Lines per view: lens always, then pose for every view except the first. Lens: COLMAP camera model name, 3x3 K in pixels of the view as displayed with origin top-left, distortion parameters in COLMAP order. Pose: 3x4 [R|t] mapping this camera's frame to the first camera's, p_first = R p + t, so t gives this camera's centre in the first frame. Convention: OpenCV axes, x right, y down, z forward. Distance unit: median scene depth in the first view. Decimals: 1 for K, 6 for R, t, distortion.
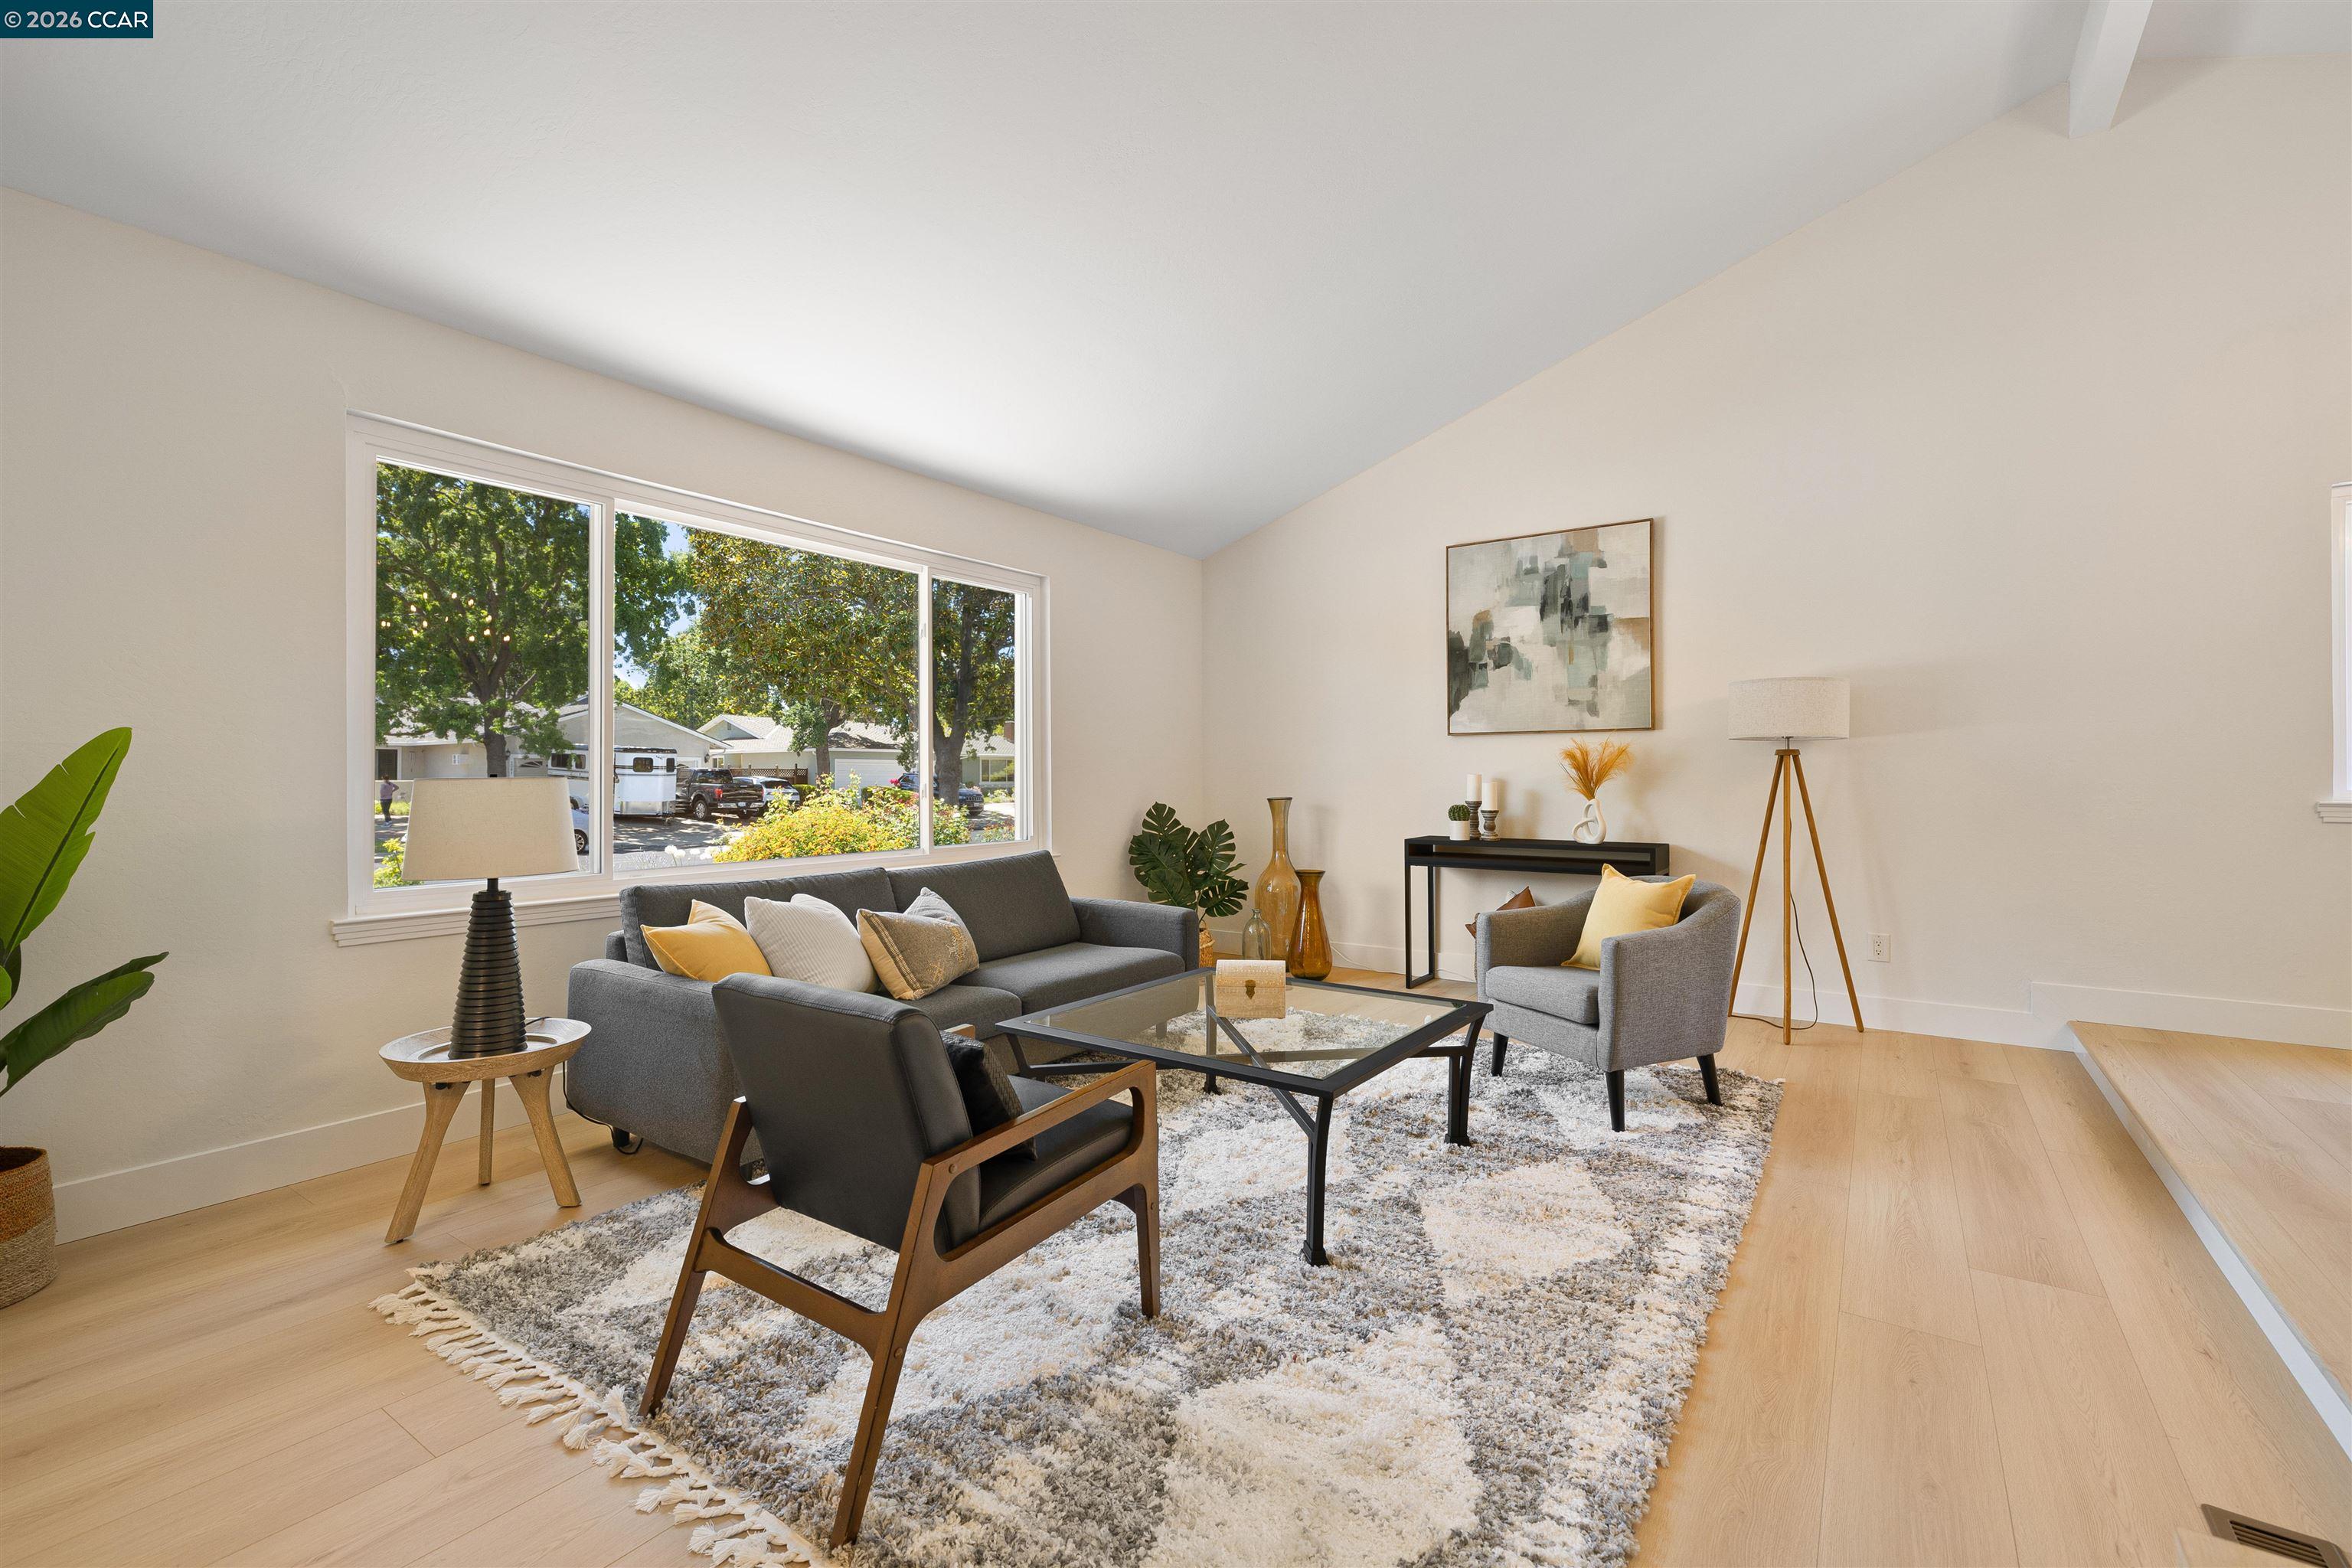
lens RADIAL K [[1024.1, 0, 1181.8], [0, 1024.1, 772.1], [0, 0, 1]] dist [0.002337, 0.000146]
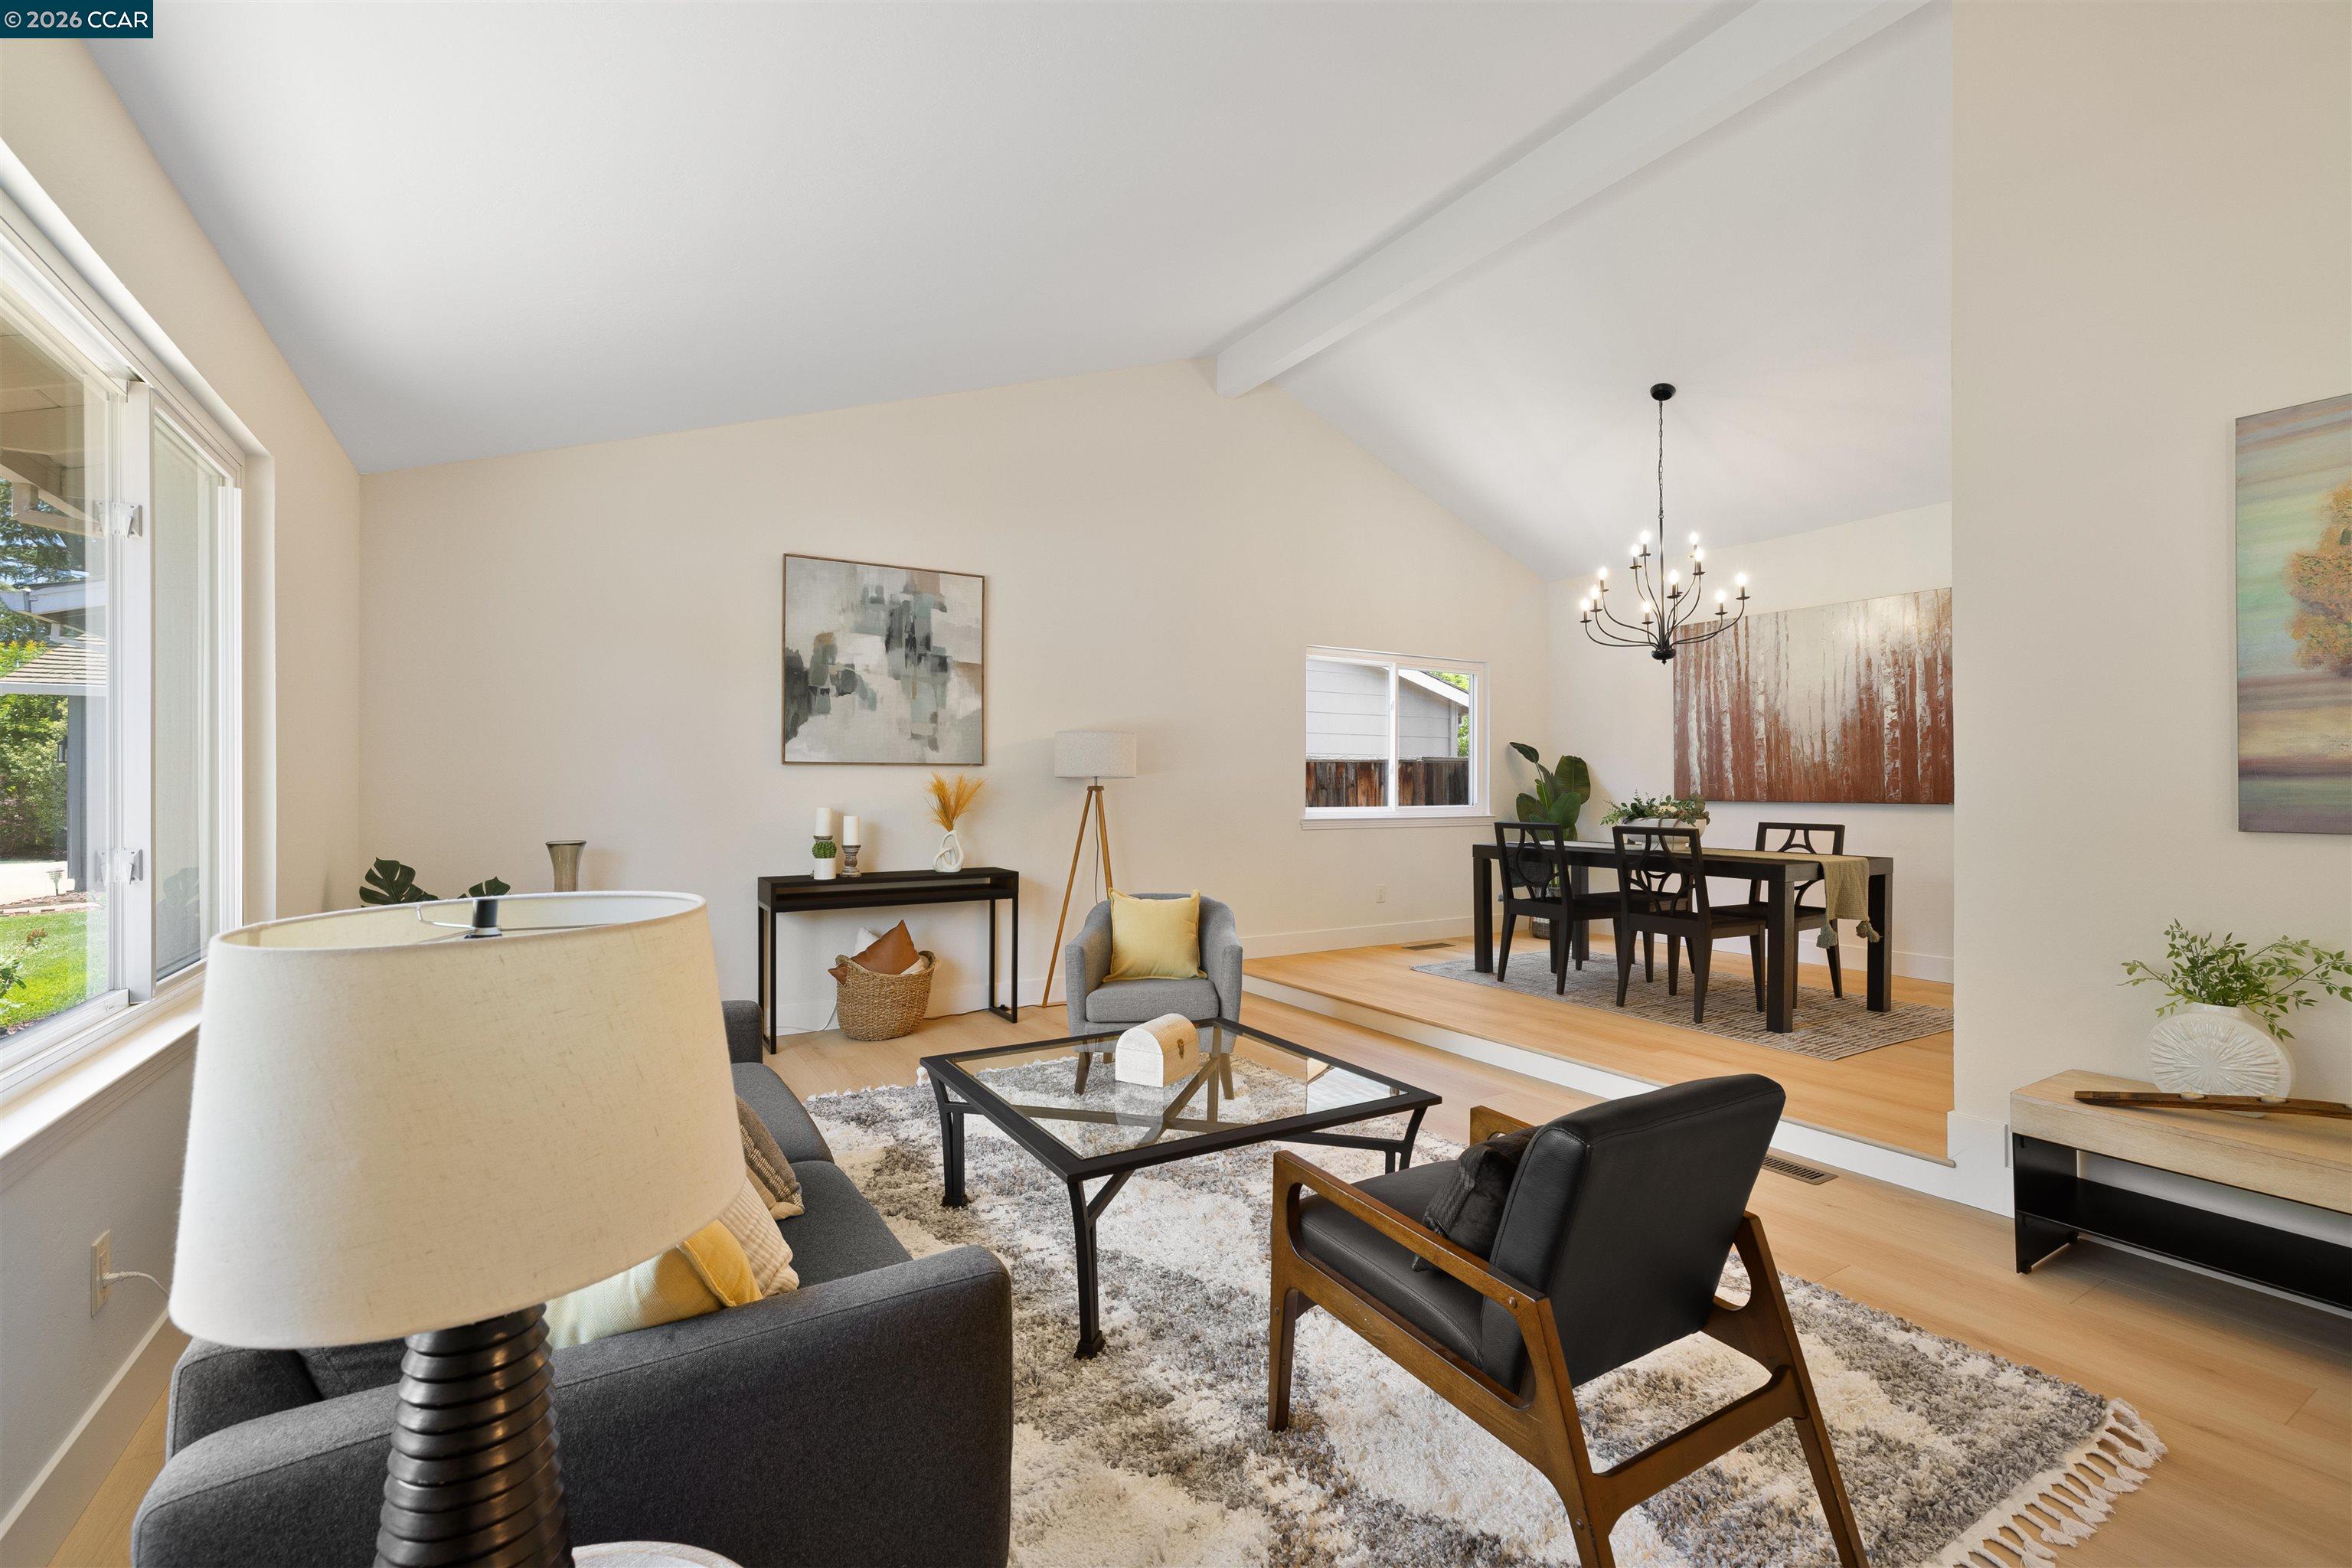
lens RADIAL K [[1024.1, 0, 1177.5], [0, 1024.1, 790.8], [0, 0, 1]] dist [0.002337, 0.000146]
pose [[0.399214, -0.001144, 0.916857, -0.455242], [-0.002967, 0.999992, 0.002539, -0.016499], [-0.916853, -0.003734, 0.399208, 0.344296]]
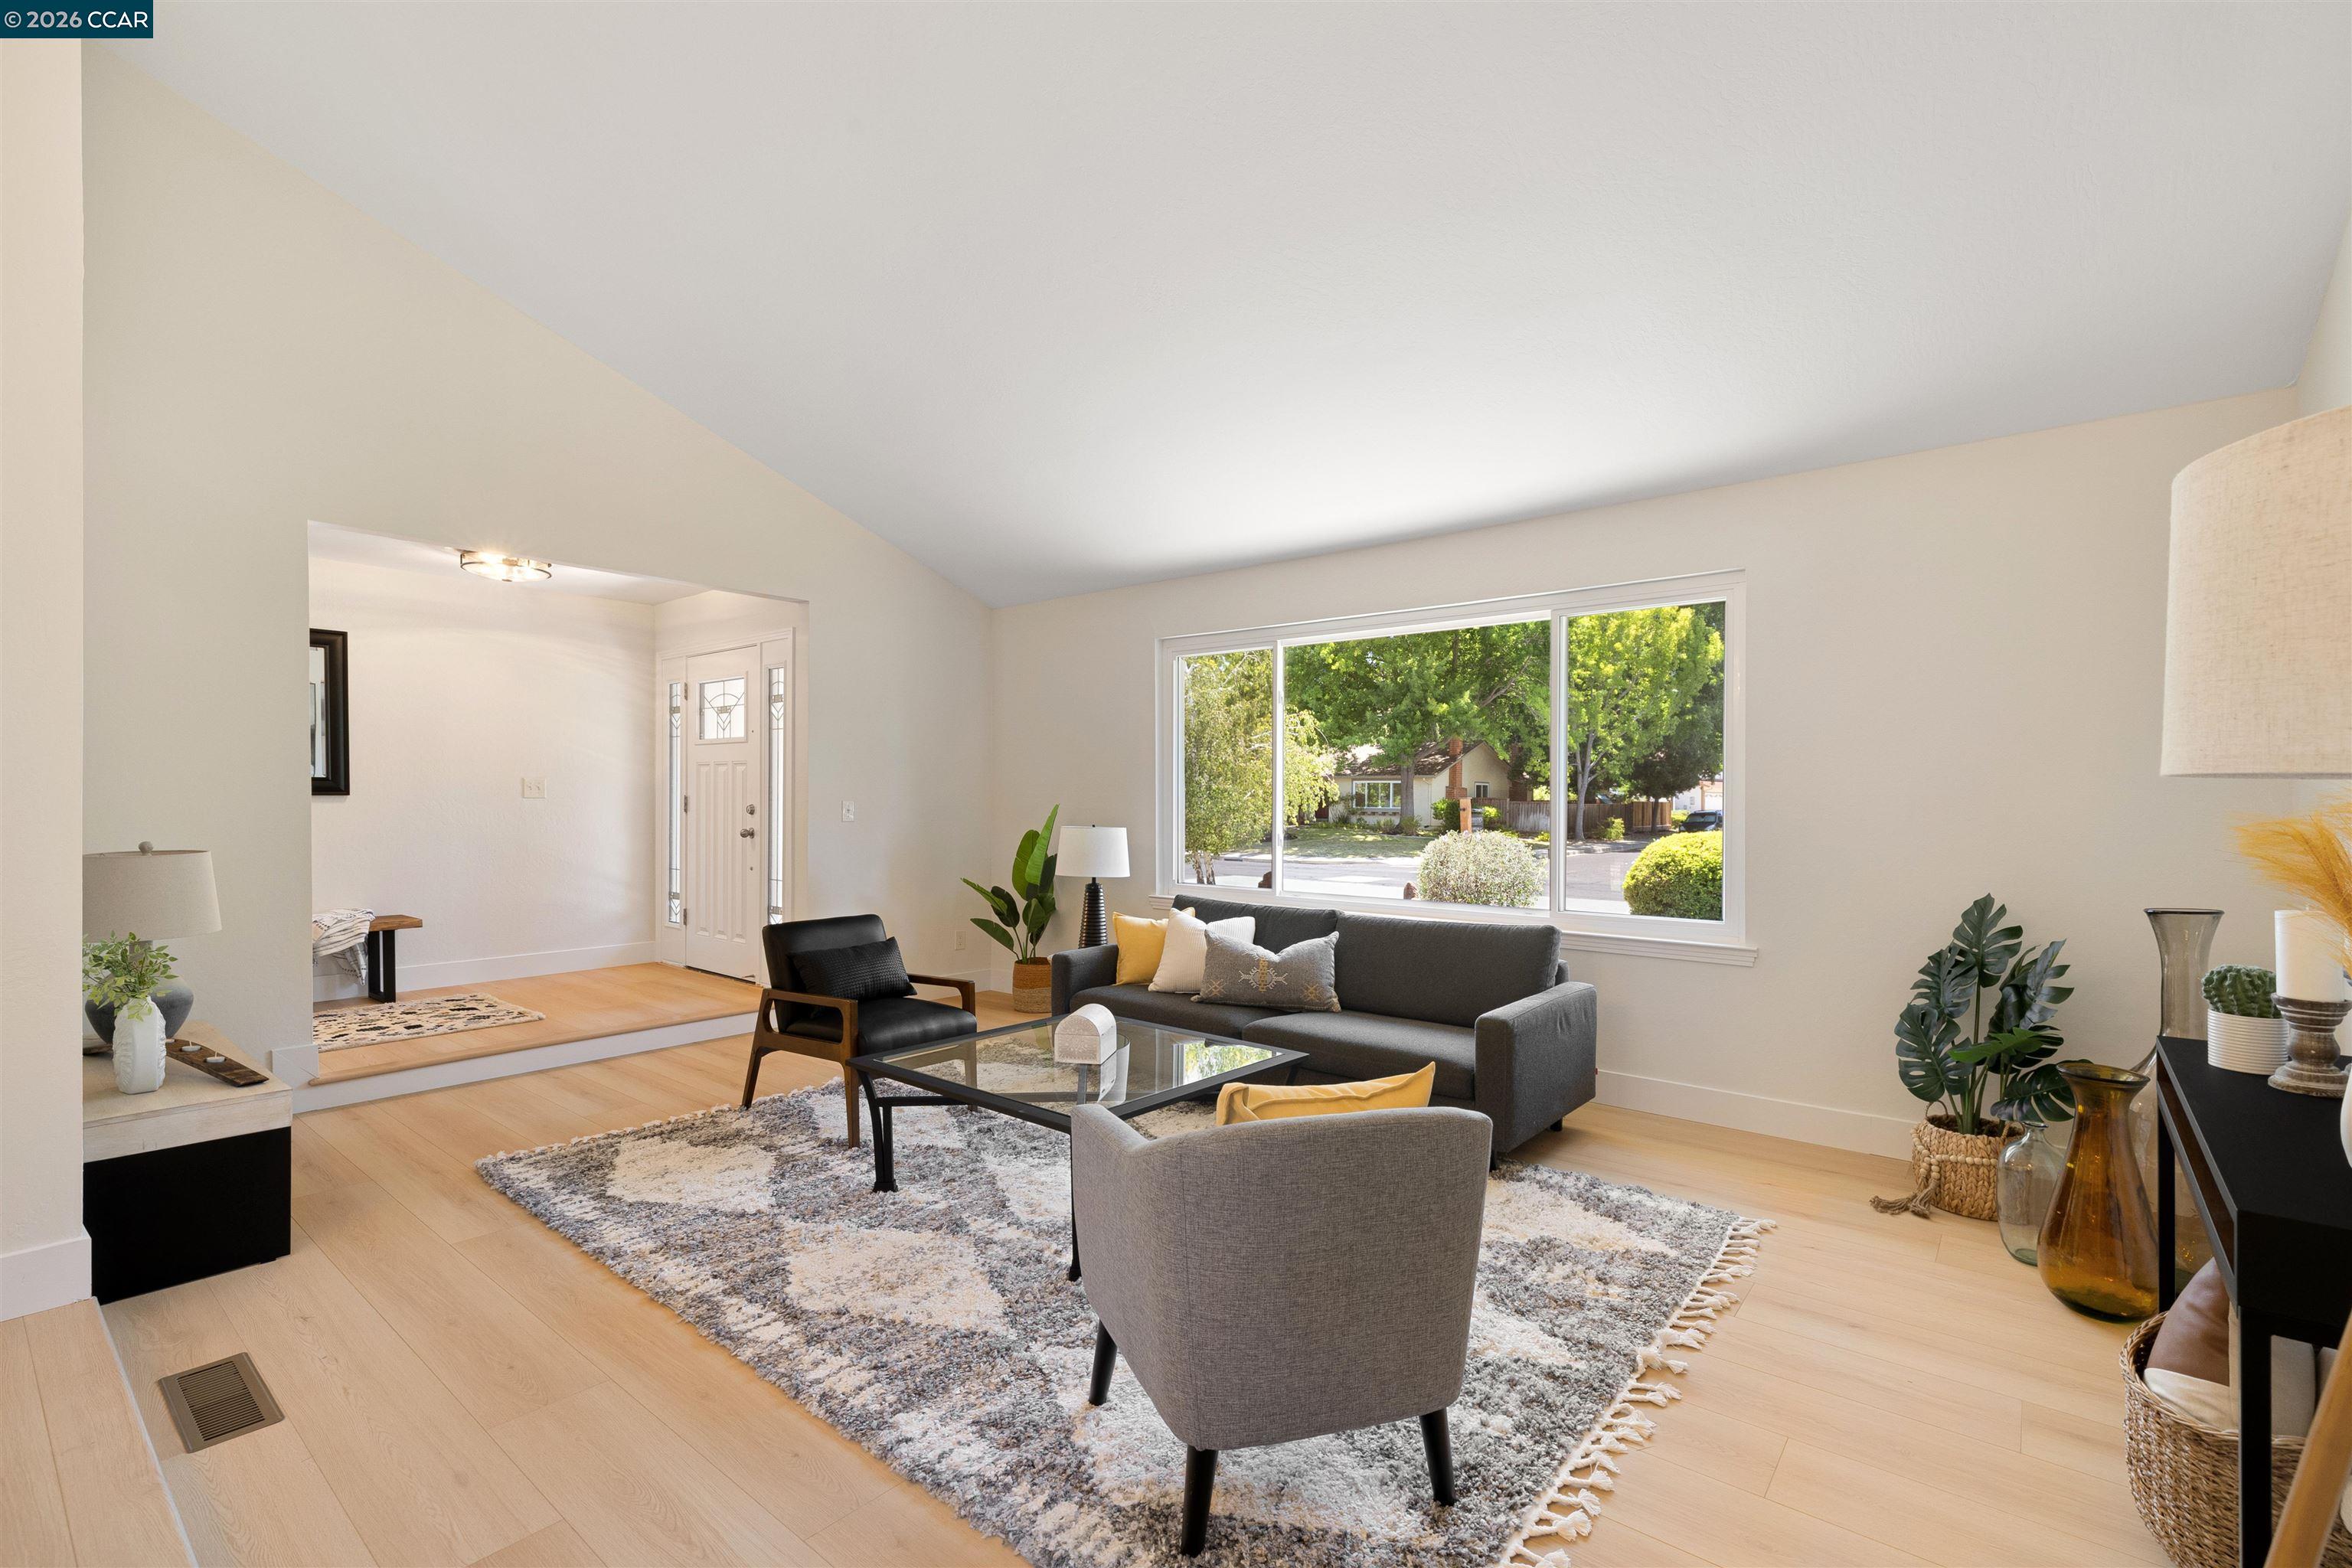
lens RADIAL K [[1024.1, 0, 1187.3], [0, 1024.1, 789.7], [0, 0, 1]] dist [0.002337, 0.000146]
pose [[-0.073493, -0.001371, -0.997295, 0.666338], [0.001551, 0.999998, -0.001489, -0.032789], [0.997295, -0.001656, -0.073491, 0.672518]]
